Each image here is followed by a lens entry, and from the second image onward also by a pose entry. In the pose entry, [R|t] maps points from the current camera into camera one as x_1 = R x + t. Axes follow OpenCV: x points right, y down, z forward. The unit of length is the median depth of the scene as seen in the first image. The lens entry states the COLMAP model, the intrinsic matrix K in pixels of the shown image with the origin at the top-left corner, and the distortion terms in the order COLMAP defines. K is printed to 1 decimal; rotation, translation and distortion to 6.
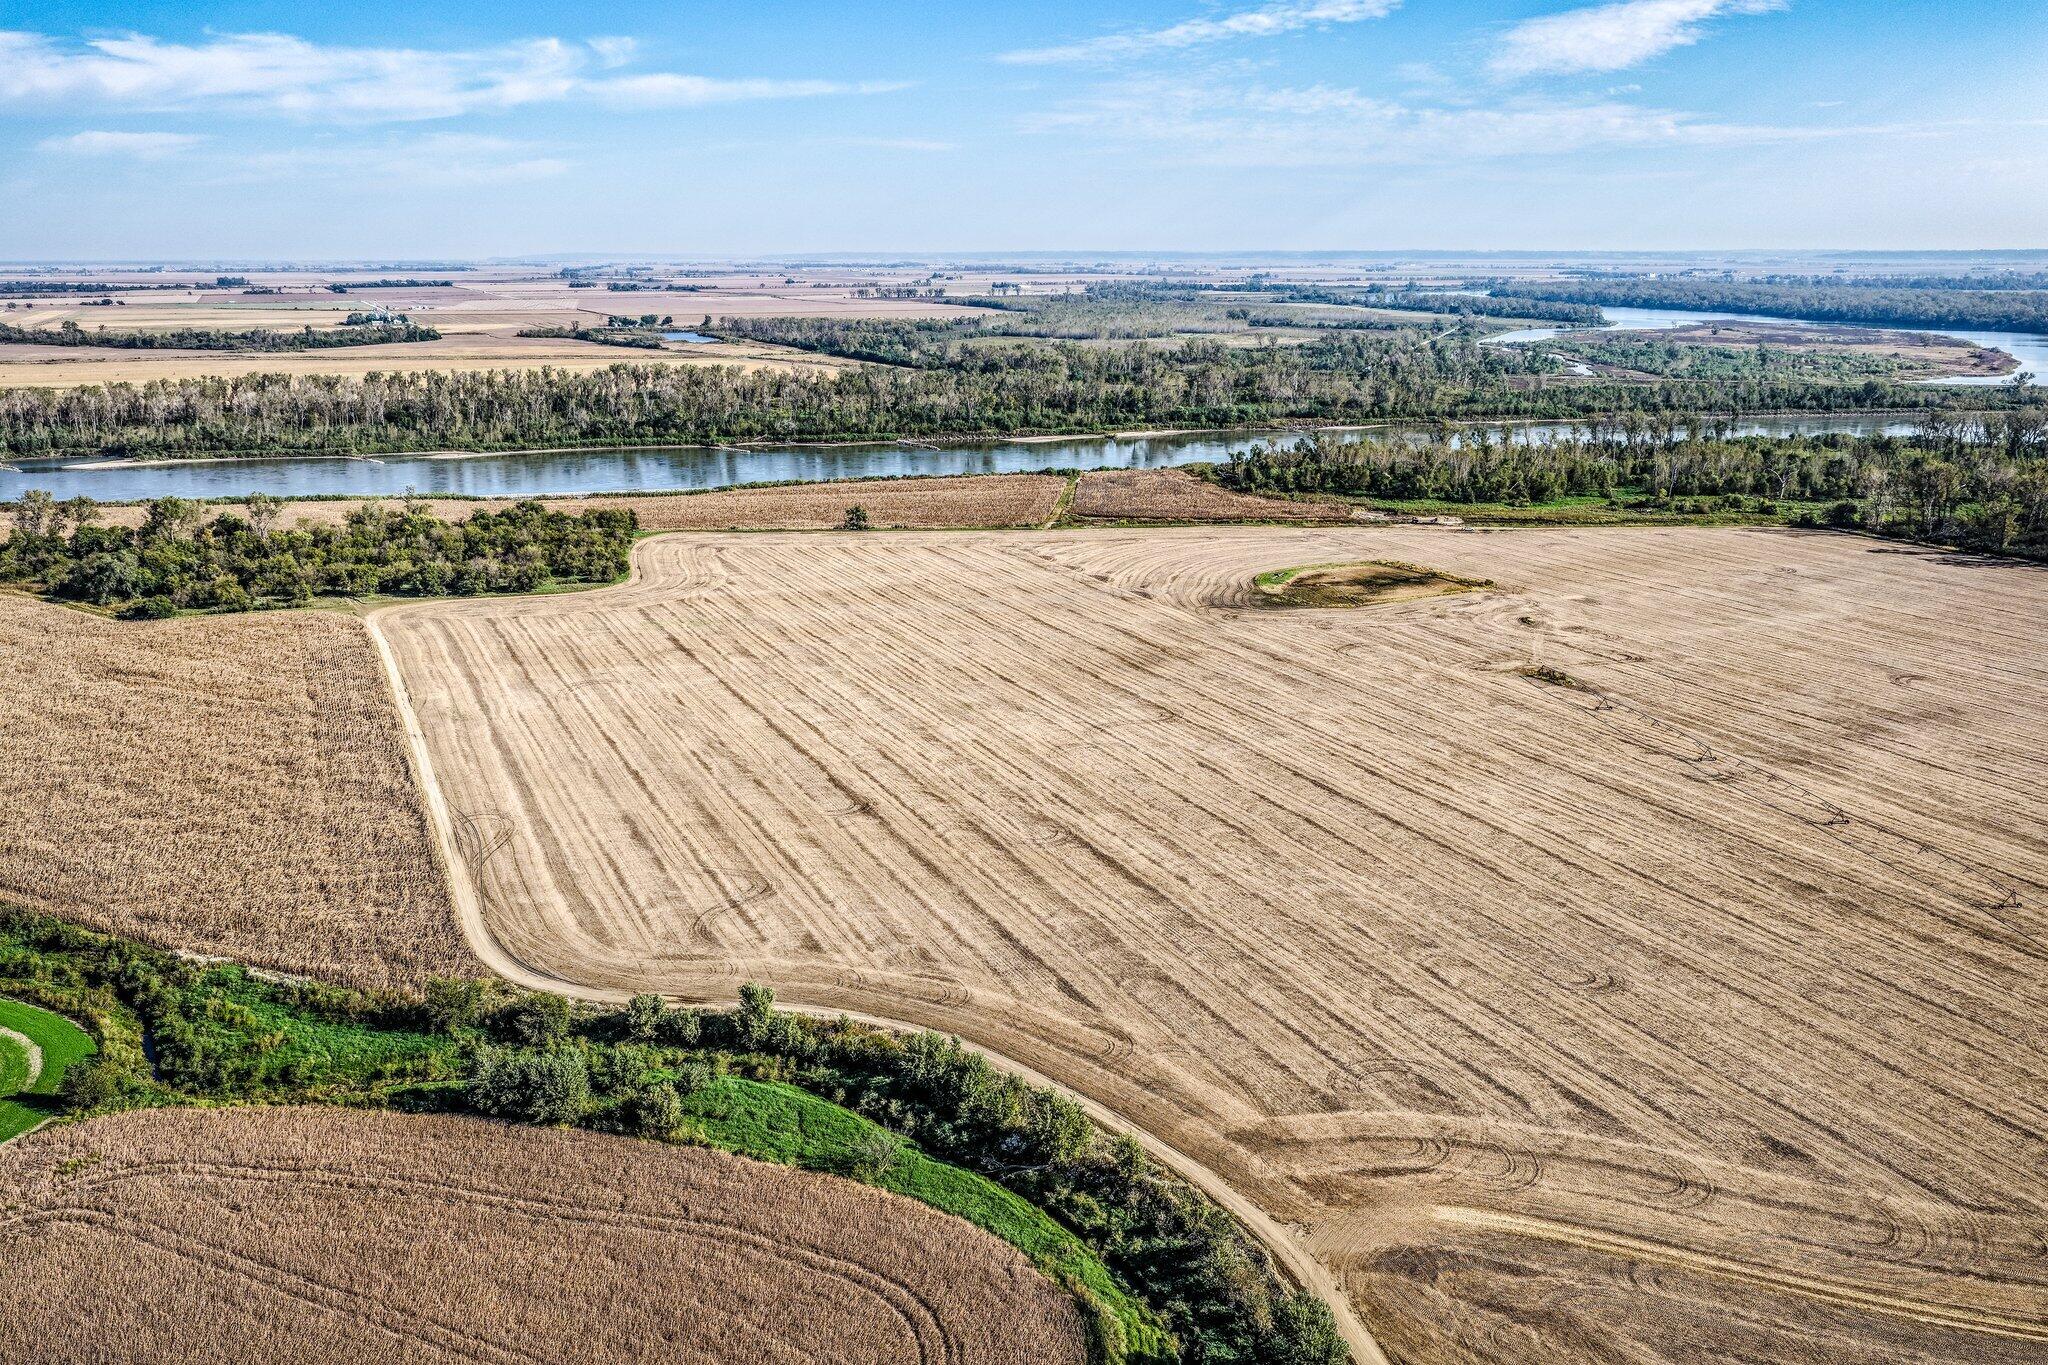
lens RADIAL K [[1696.9, 0, 1028.3], [0, 1696.9, 679.5], [0, 0, 1]] dist [-0.012094, 0.043158]
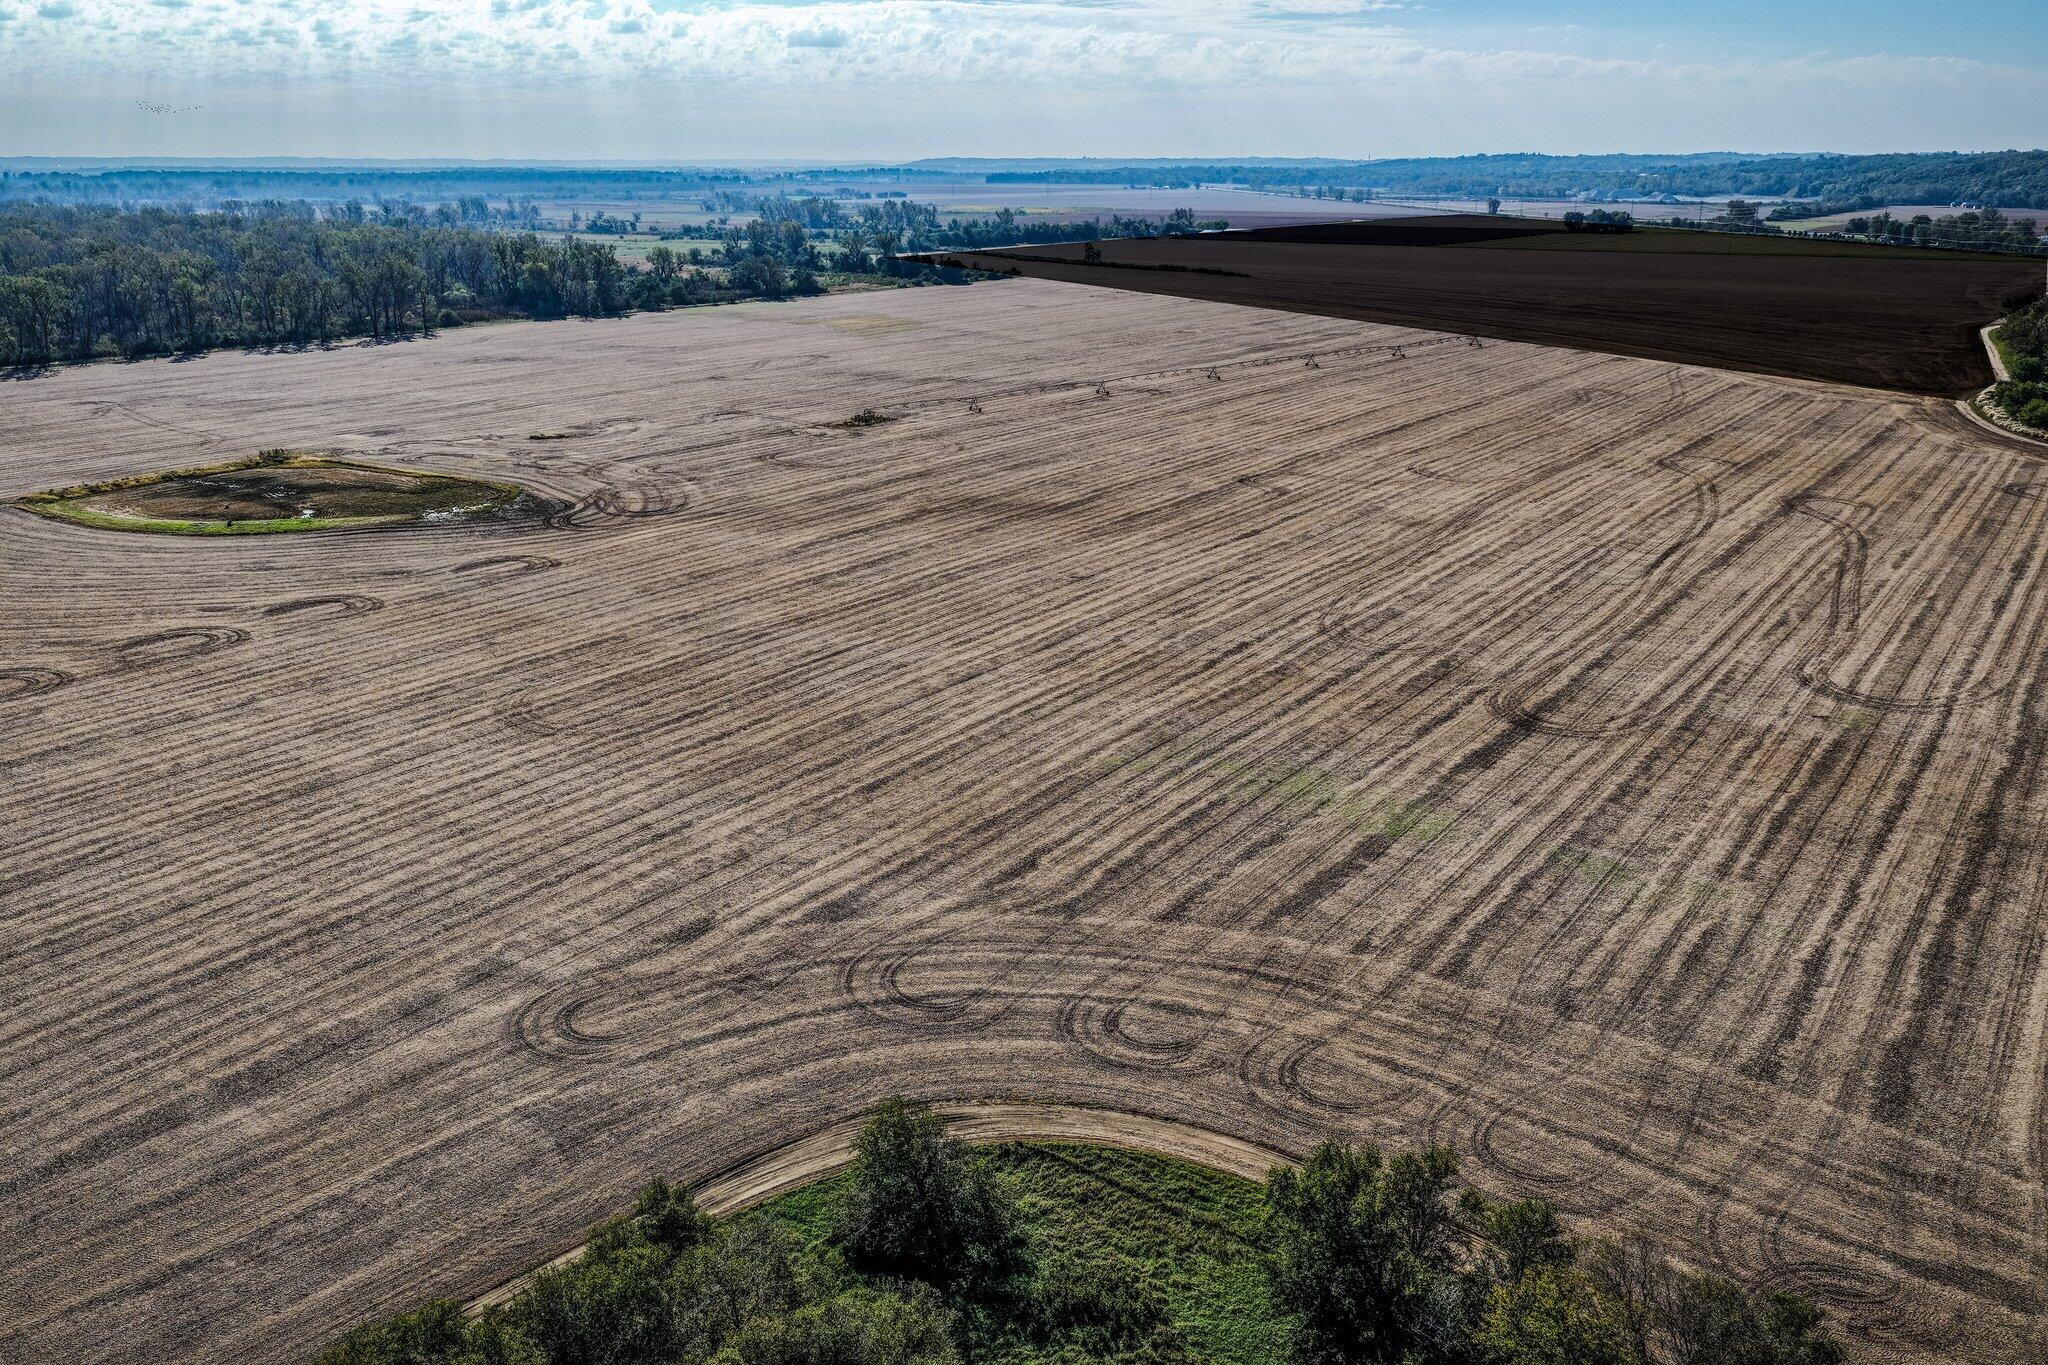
lens RADIAL K [[1696.9, 0, 1028.3], [0, 1696.9, 679.5], [0, 0, 1]] dist [-0.012094, 0.043158]
pose [[-0.525291, -0.246554, 0.814421, -0.213244], [0.209581, 0.890131, 0.404651, -0.096246], [-0.824710, 0.383246, -0.415905, 0.586617]]
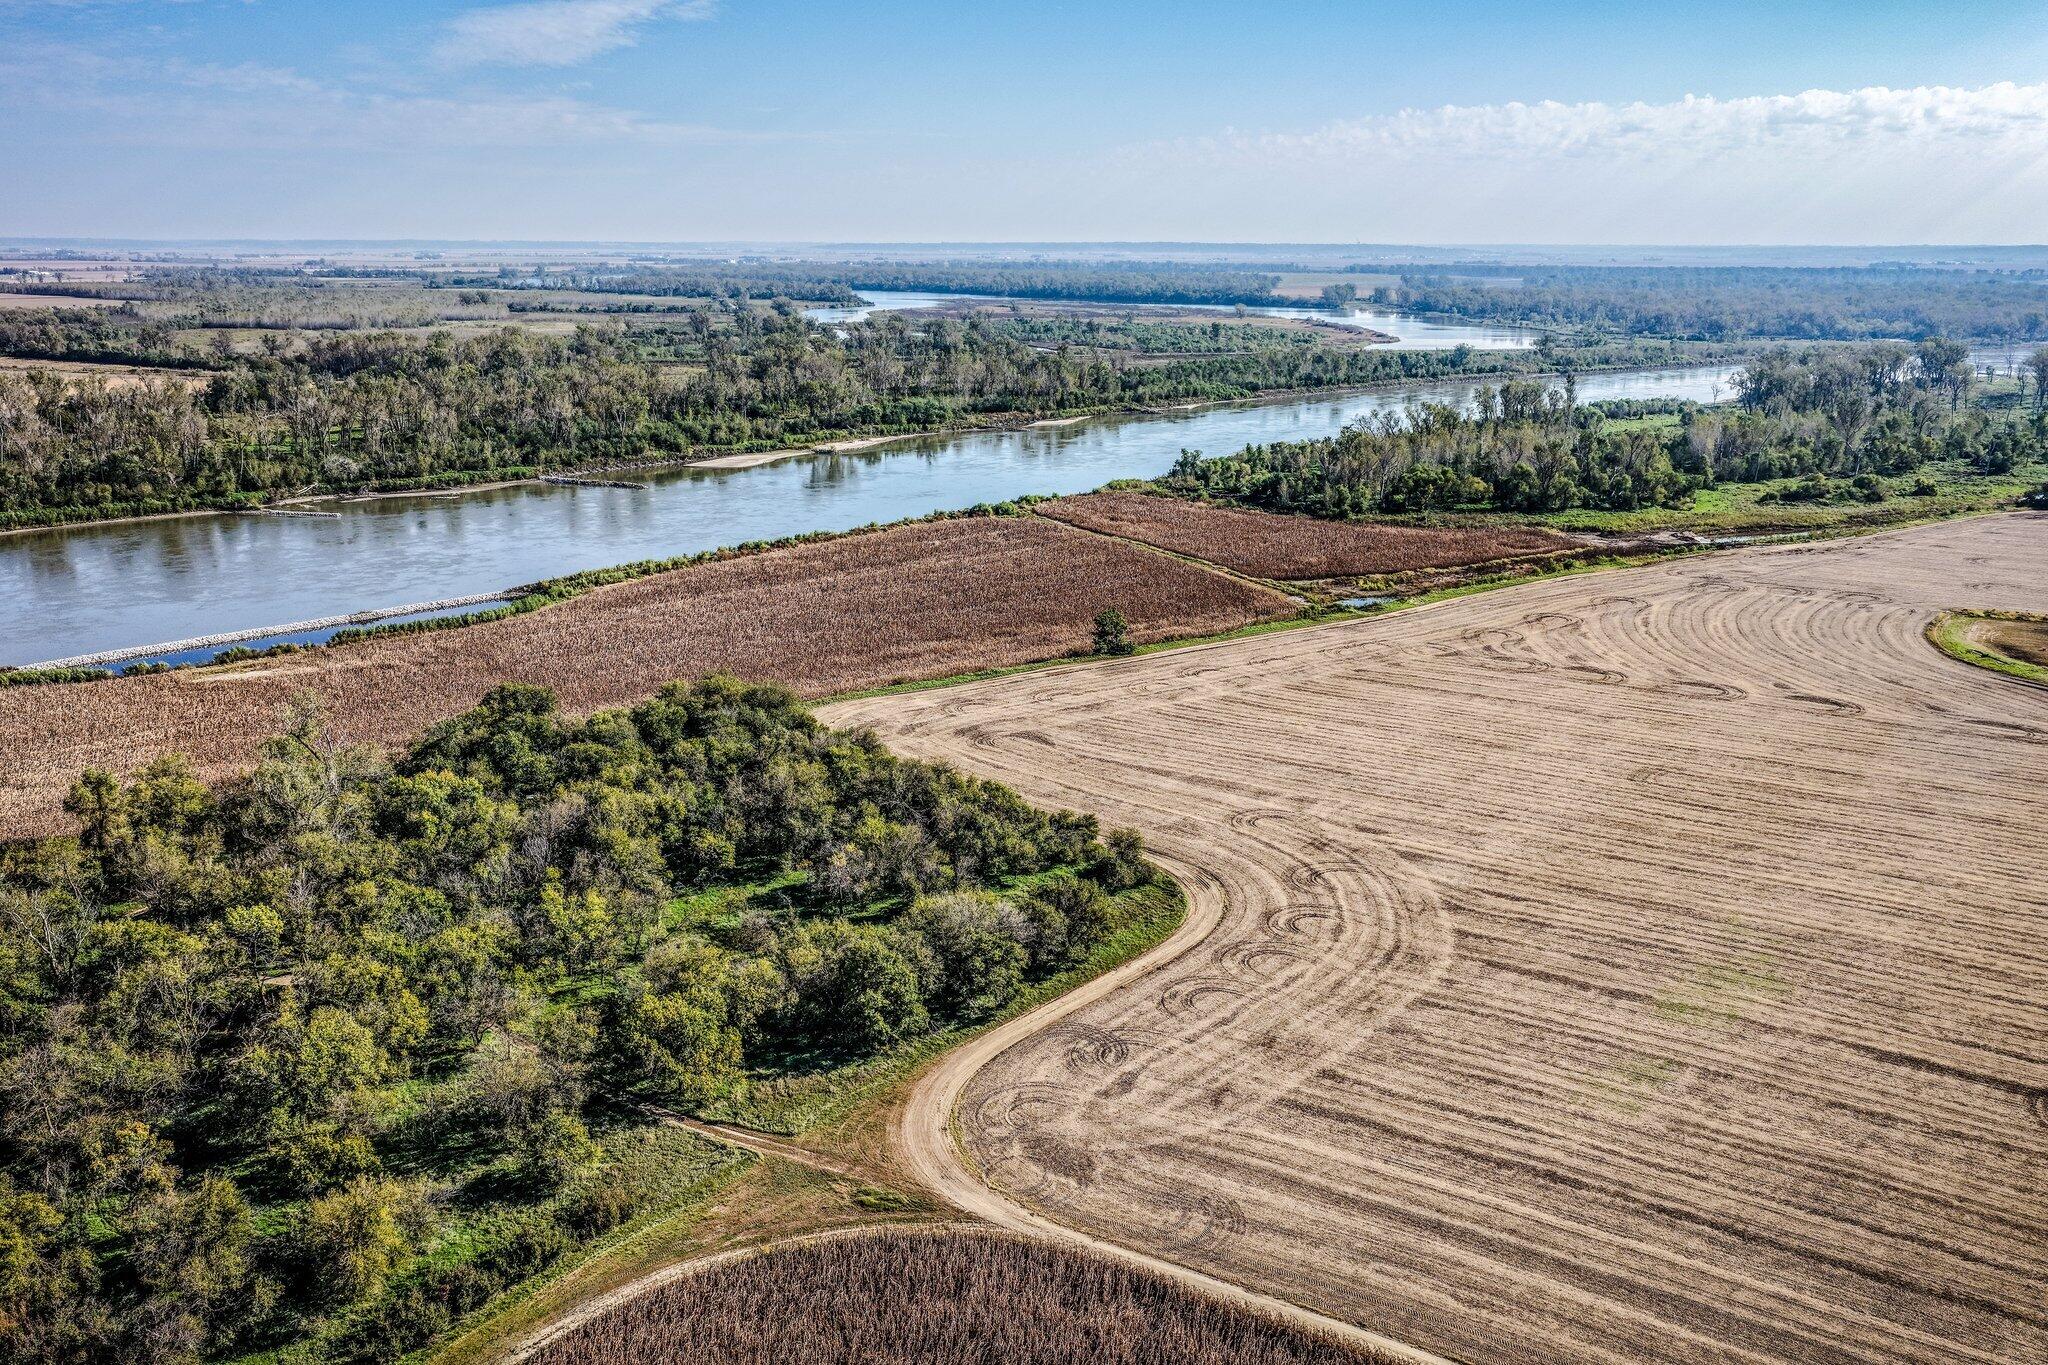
lens RADIAL K [[1696.9, 0, 1028.3], [0, 1696.9, 679.5], [0, 0, 1]] dist [-0.012094, 0.043158]
pose [[0.839849, -0.129678, 0.527103, -0.266068], [0.127810, 0.990985, 0.040158, -0.069991], [-0.527559, 0.033642, 0.848852, 0.380643]]
